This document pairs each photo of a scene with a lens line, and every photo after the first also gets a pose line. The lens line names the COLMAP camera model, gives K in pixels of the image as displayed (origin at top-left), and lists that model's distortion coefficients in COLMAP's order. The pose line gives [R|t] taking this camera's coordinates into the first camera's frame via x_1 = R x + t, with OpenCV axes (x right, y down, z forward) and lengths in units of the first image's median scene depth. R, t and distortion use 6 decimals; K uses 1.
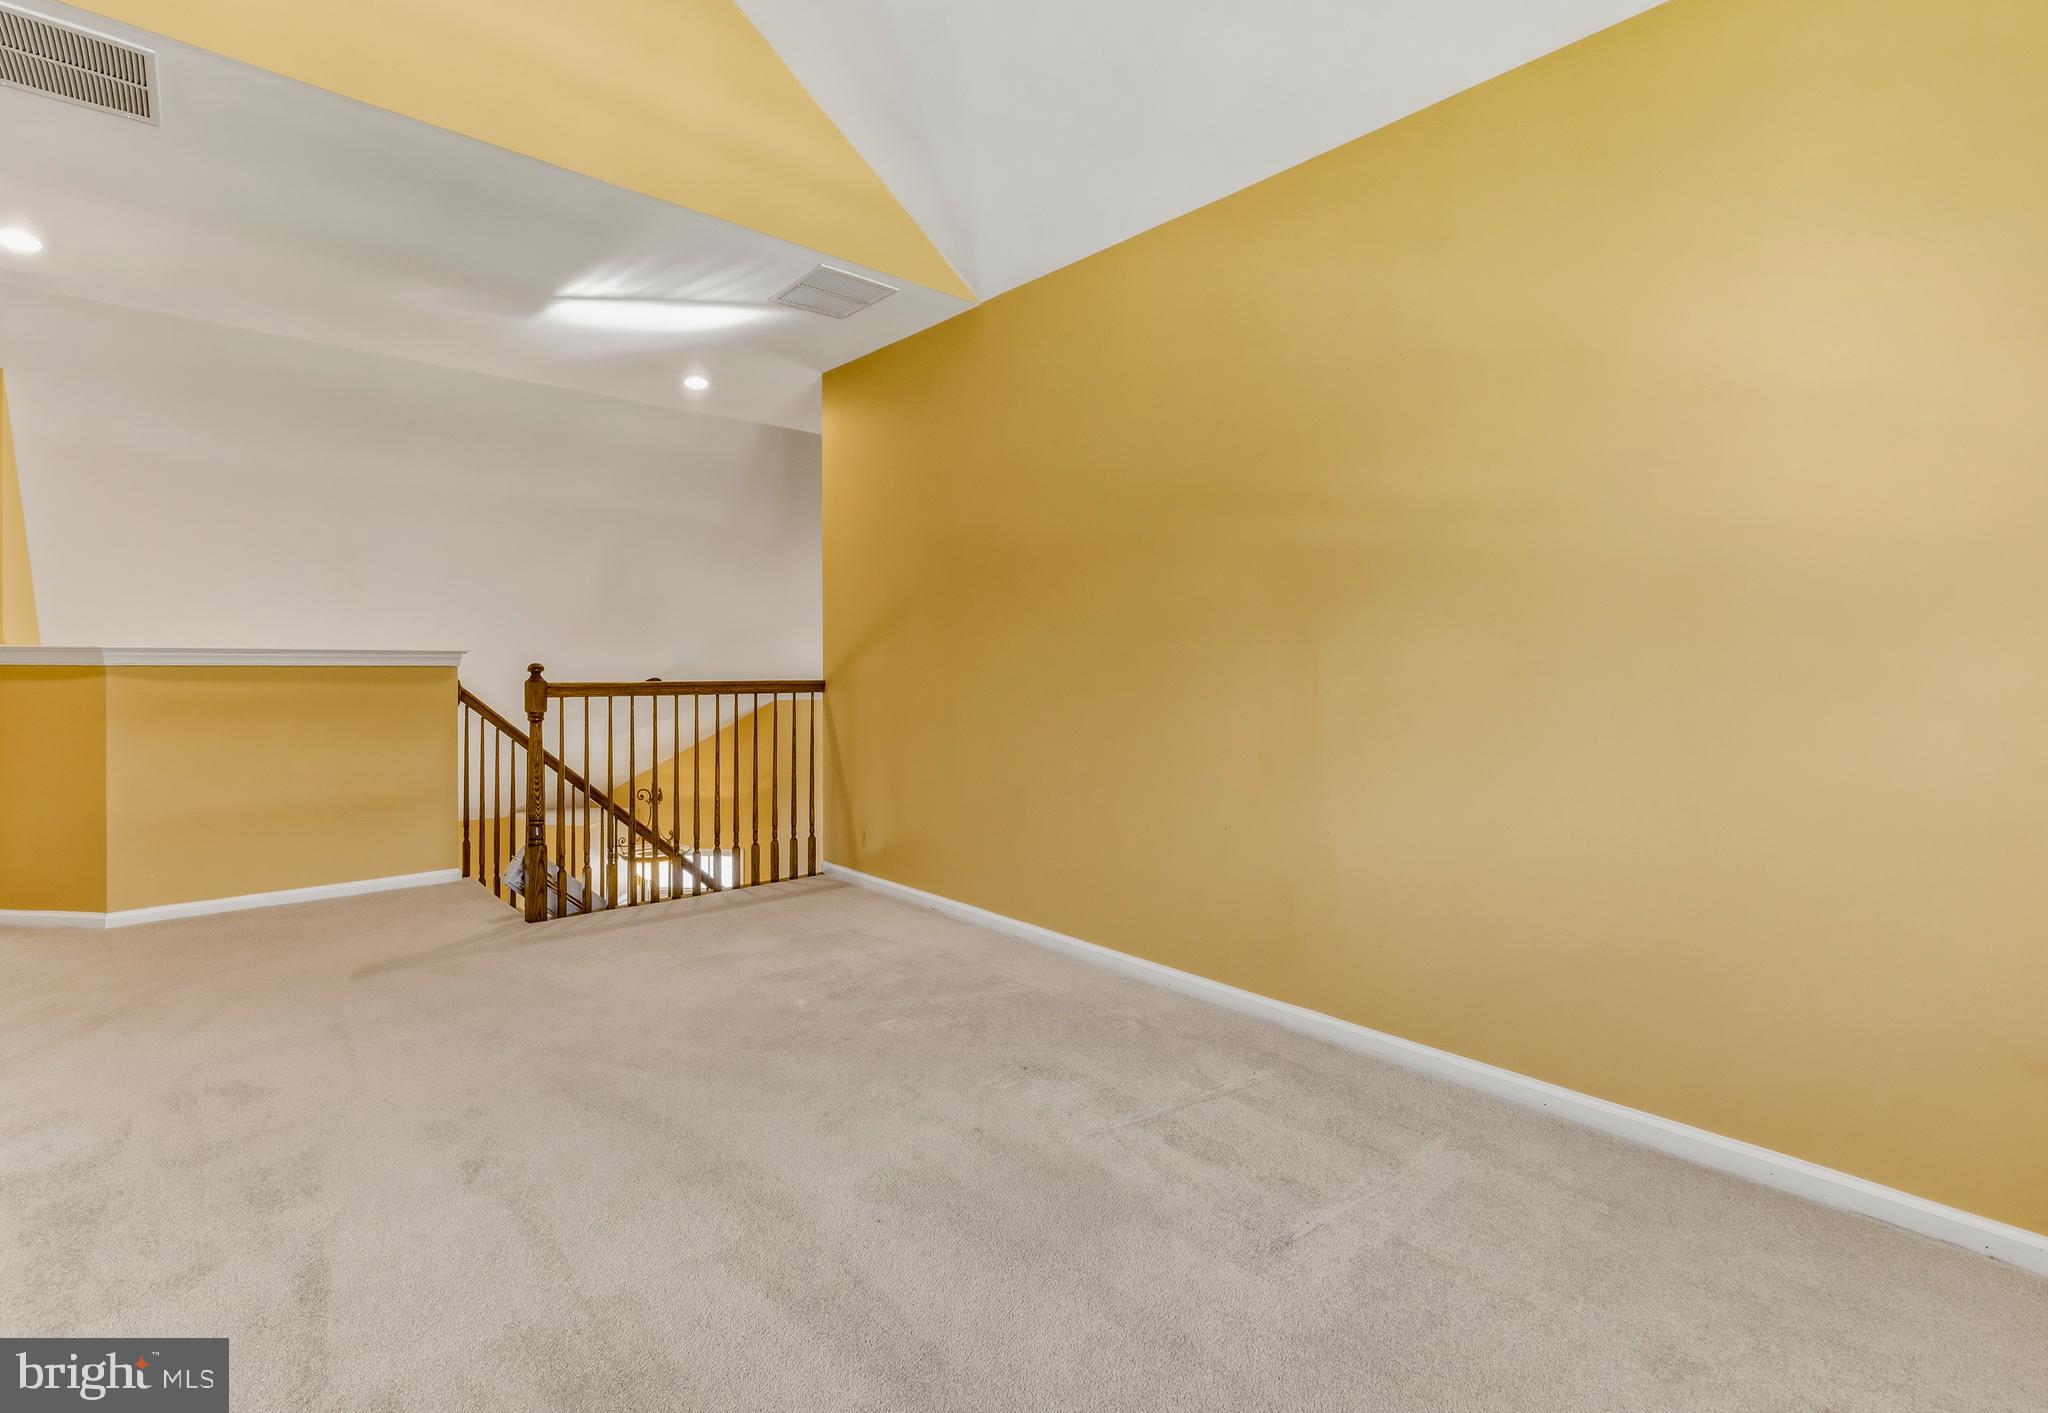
lens RADIAL K [[833.6, 0, 1023.5], [0, 833.6, 680.4], [0, 0, 1]] dist [0.001293, 0.000054]
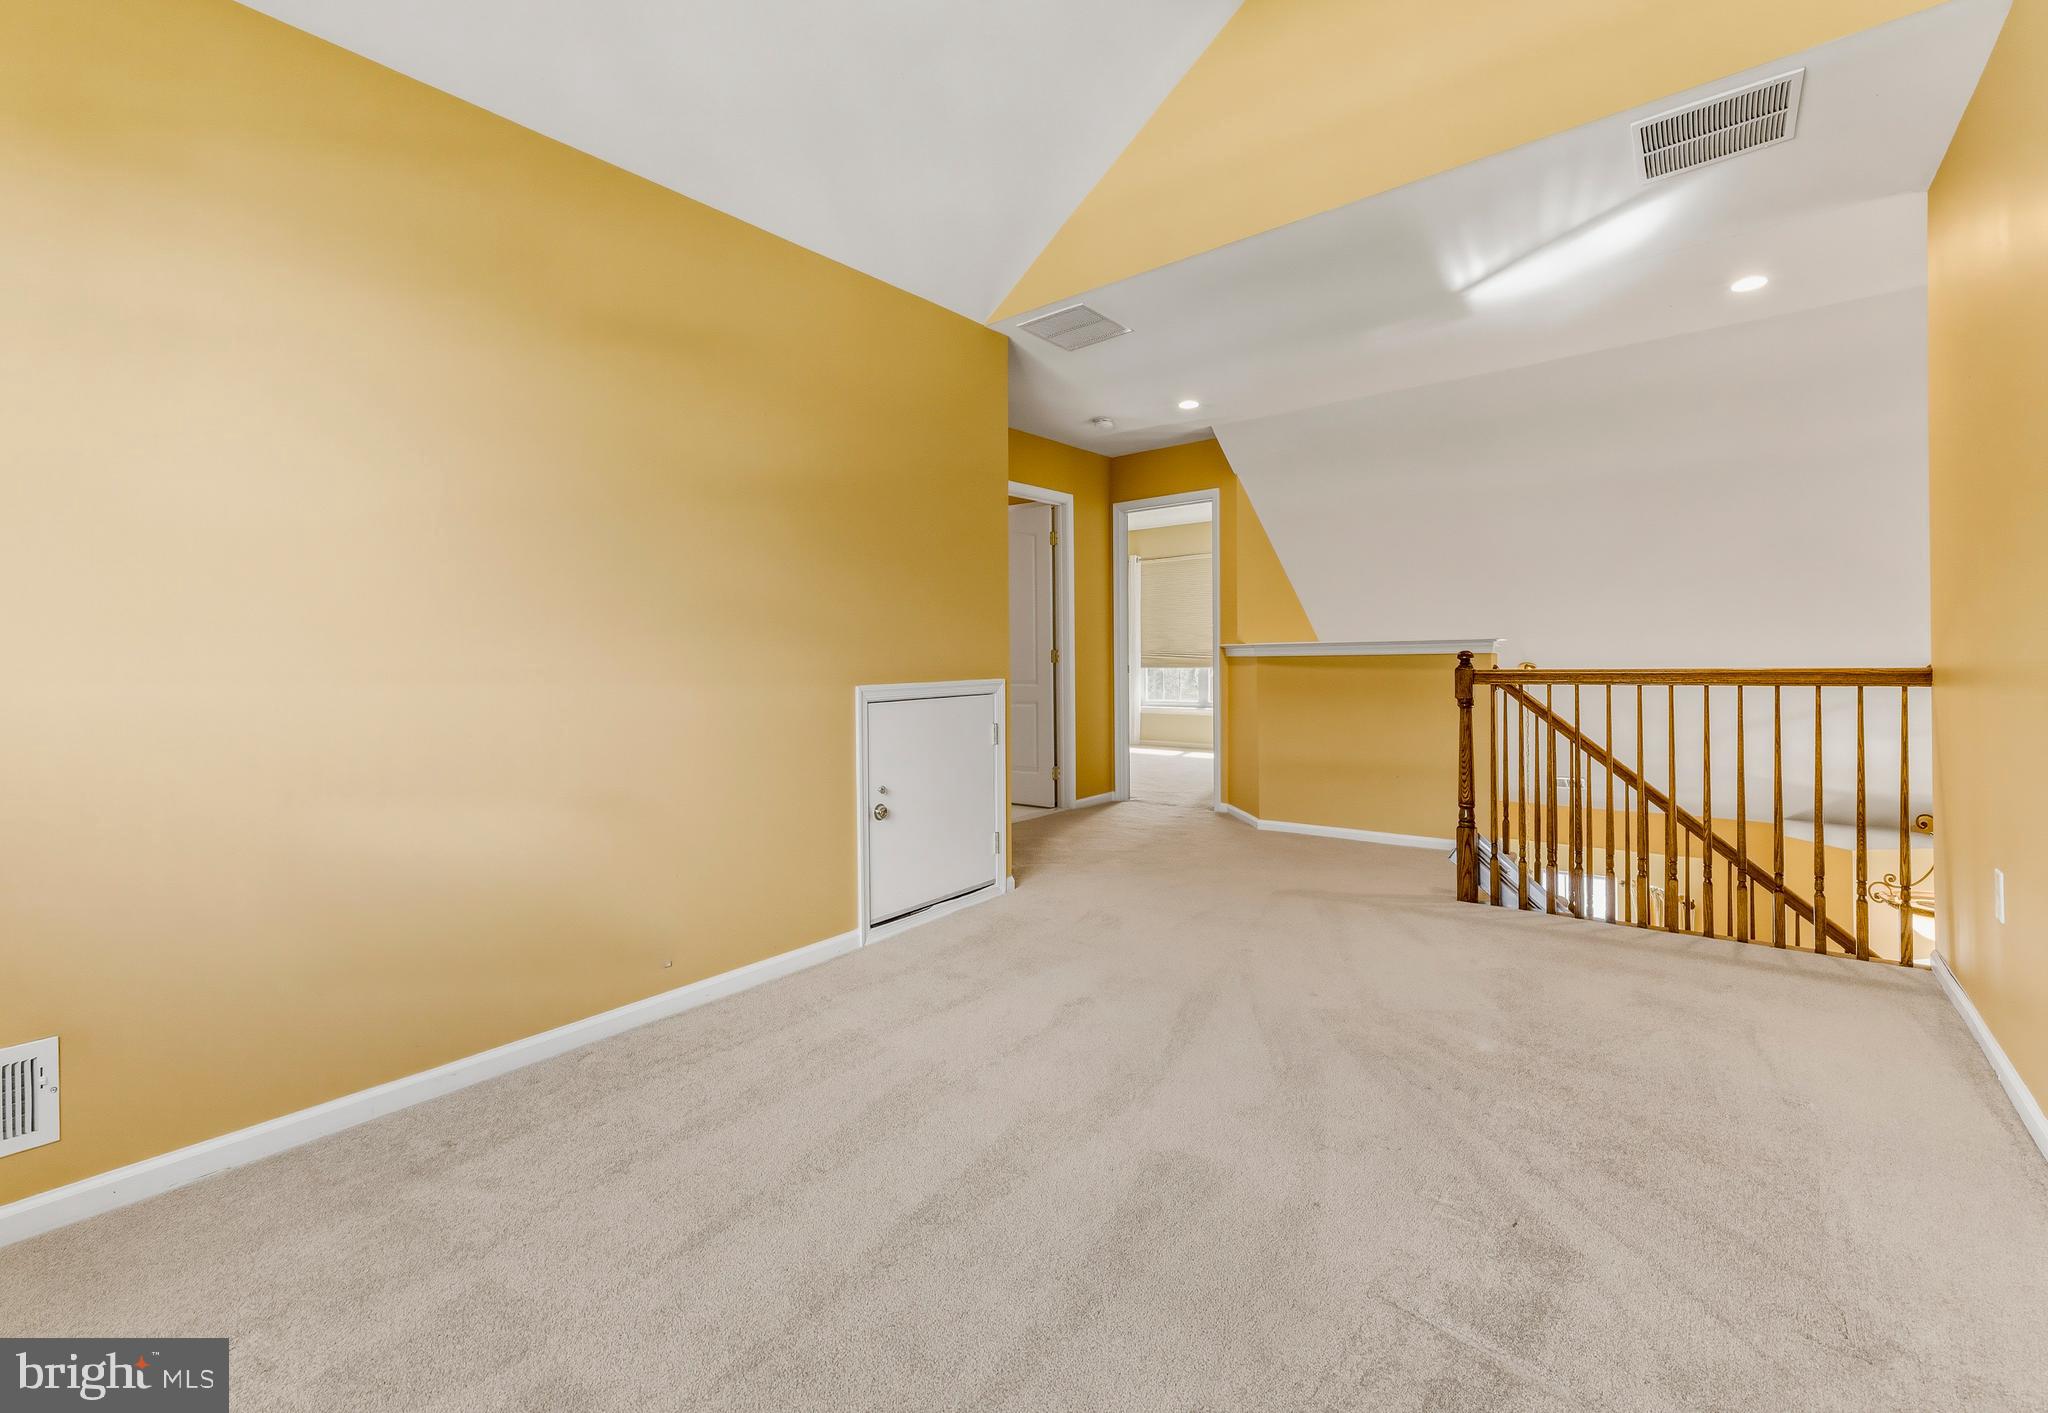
lens RADIAL K [[869.3, 0, 1047.7], [0, 869.3, 669.2], [0, 0, 1]] dist [0.002708, 0.000094]
pose [[0.236804, 0.004988, -0.971545, 0.271396], [-0.000986, 0.999988, 0.004894, -0.001928], [0.971557, -0.000201, 0.236806, 0.195857]]
